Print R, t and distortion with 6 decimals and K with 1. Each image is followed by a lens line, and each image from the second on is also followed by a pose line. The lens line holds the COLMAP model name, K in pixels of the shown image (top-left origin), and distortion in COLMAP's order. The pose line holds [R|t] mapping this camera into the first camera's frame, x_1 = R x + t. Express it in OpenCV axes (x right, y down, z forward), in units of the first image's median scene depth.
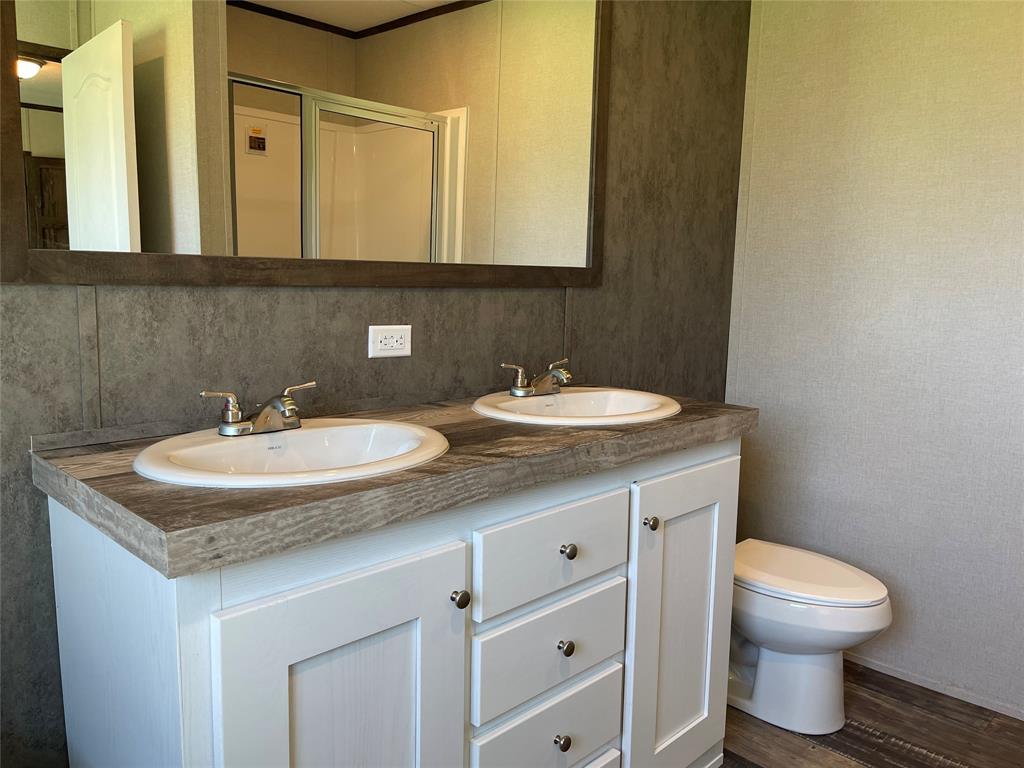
lens RADIAL K [[771.0, 0, 510.9], [0, 771.0, 385.7], [0, 0, 1]] dist [0.067515, -0.086247]
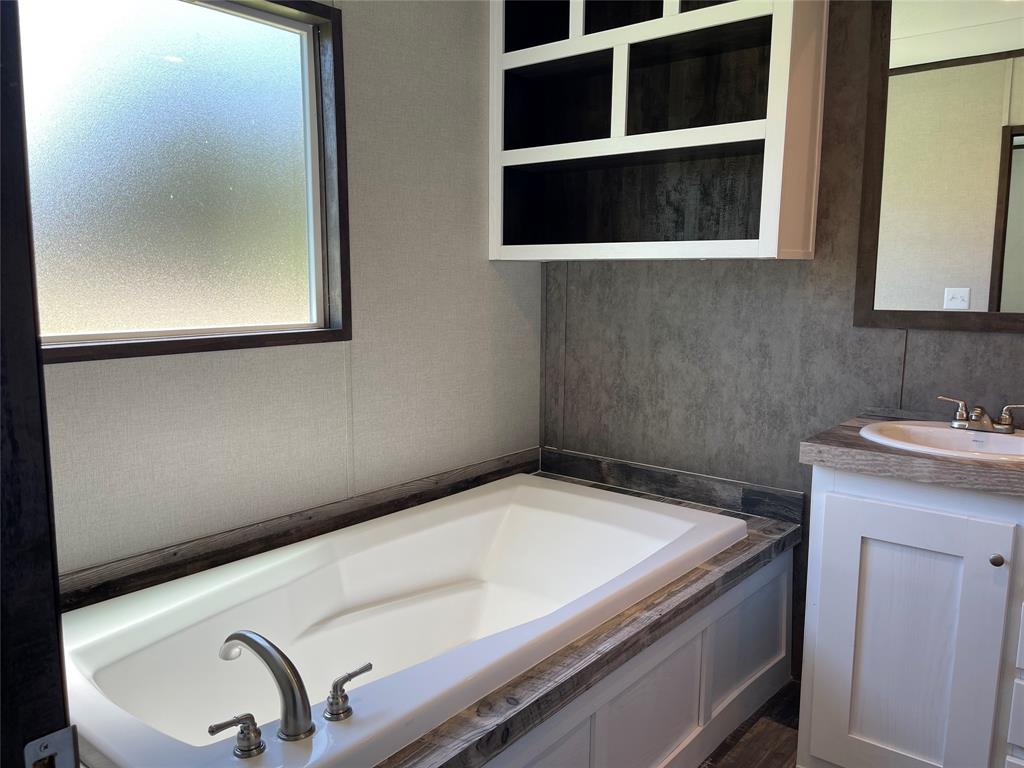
lens RADIAL K [[771.0, 0, 514.2], [0, 771.0, 383.6], [0, 0, 1]] dist [0.067515, -0.086247]
pose [[0.089301, 0.110305, -0.989878, 1.248290], [-0.138092, 0.985621, 0.097372, -0.060203], [0.986385, 0.127999, 0.103249, -0.055343]]
